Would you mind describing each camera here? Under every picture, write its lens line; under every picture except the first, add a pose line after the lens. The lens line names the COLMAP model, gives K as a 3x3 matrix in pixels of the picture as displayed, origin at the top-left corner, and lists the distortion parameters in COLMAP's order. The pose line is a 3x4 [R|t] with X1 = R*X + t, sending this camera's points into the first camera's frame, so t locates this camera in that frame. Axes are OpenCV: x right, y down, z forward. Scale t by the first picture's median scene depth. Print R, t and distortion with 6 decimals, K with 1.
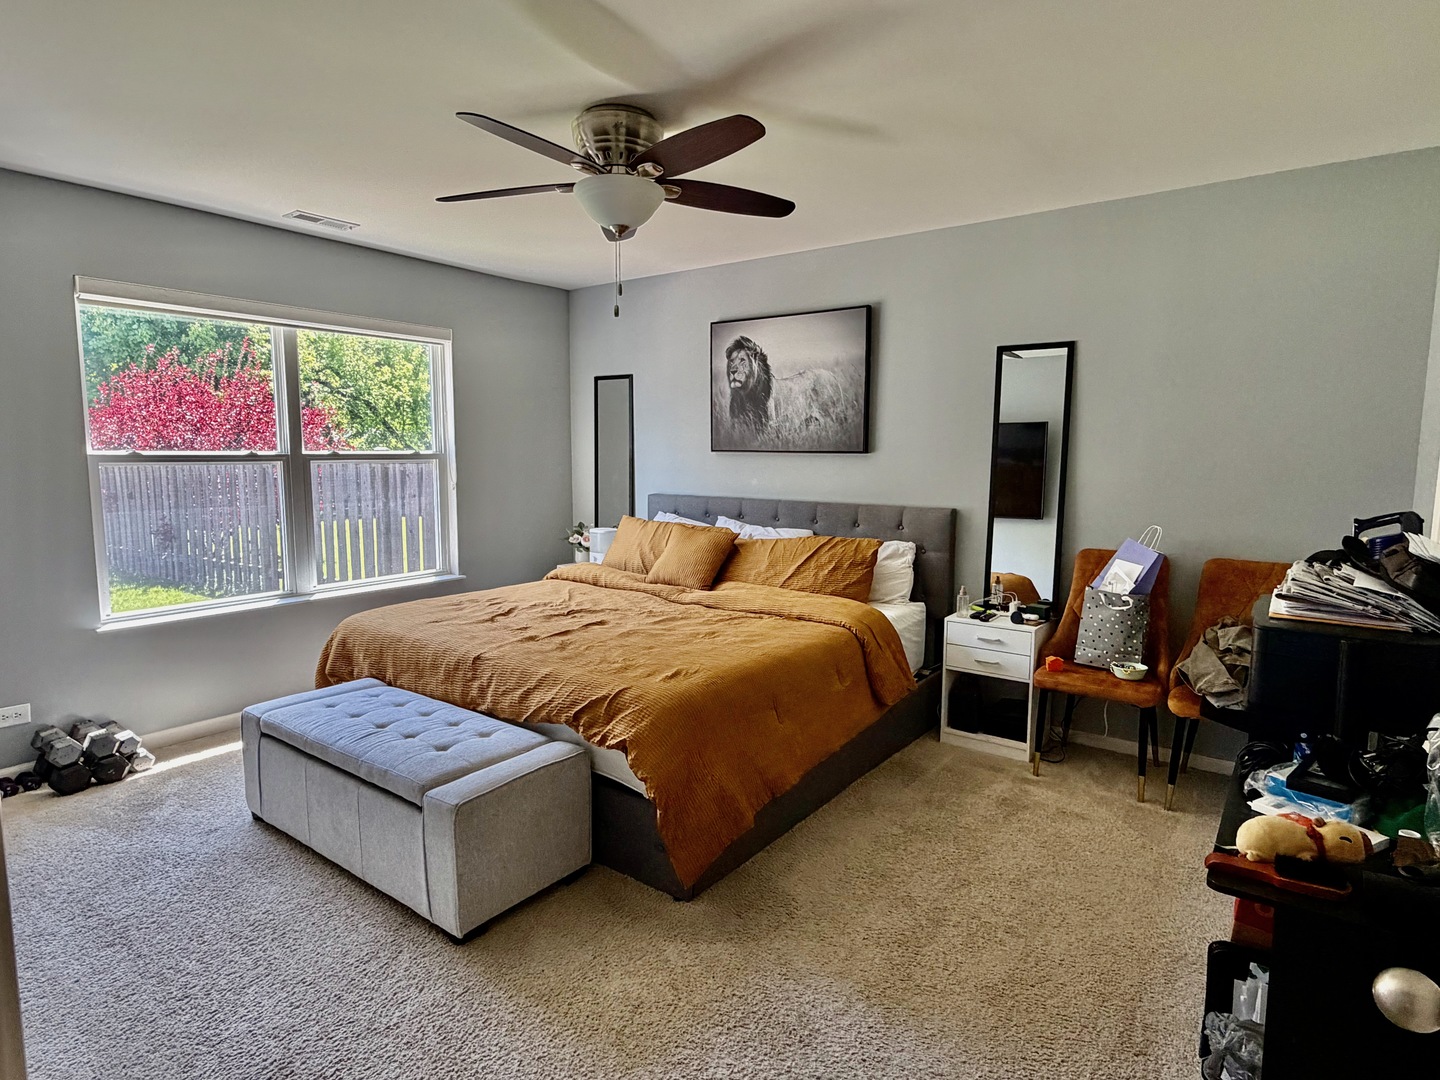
lens RADIAL K [[792.2, 0, 721.3], [0, 792.2, 541.1], [0, 0, 1]] dist [0.001125, 0.000075]
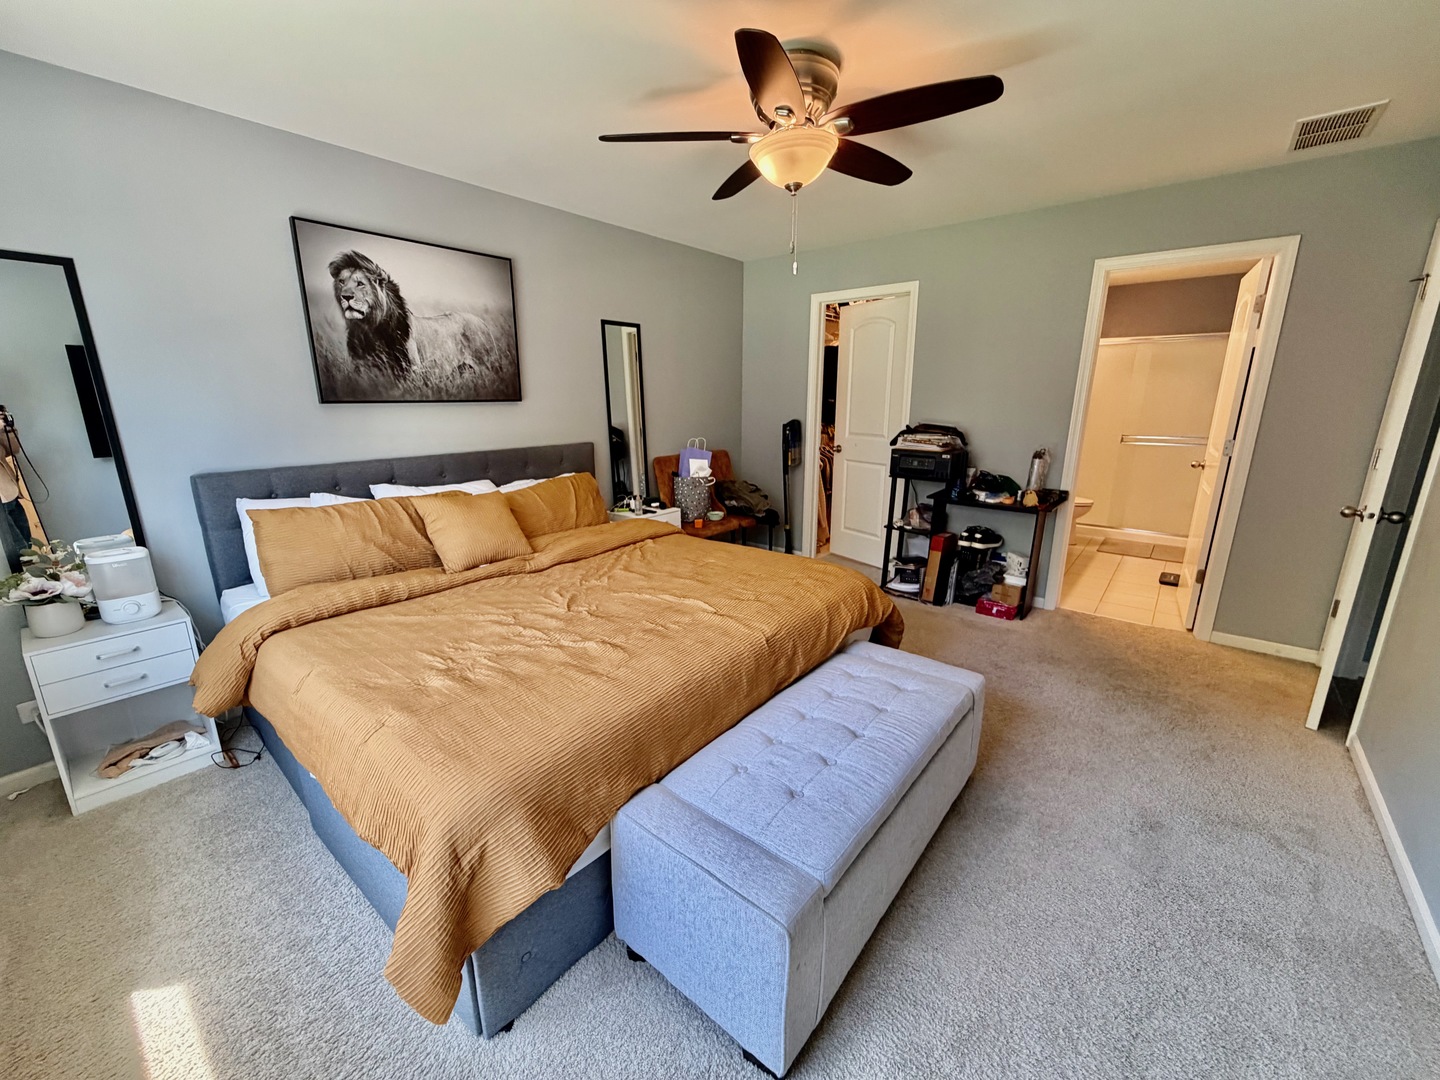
lens RADIAL K [[572.5, 0, 723.7], [0, 572.5, 536.9], [0, 0, 1]] dist [-0.002130, 0.000417]
pose [[0.038388, -0.260347, 0.964752, -0.584740], [0.103709, 0.961288, 0.255286, -0.096227], [-0.993867, 0.090253, 0.063902, 0.639548]]
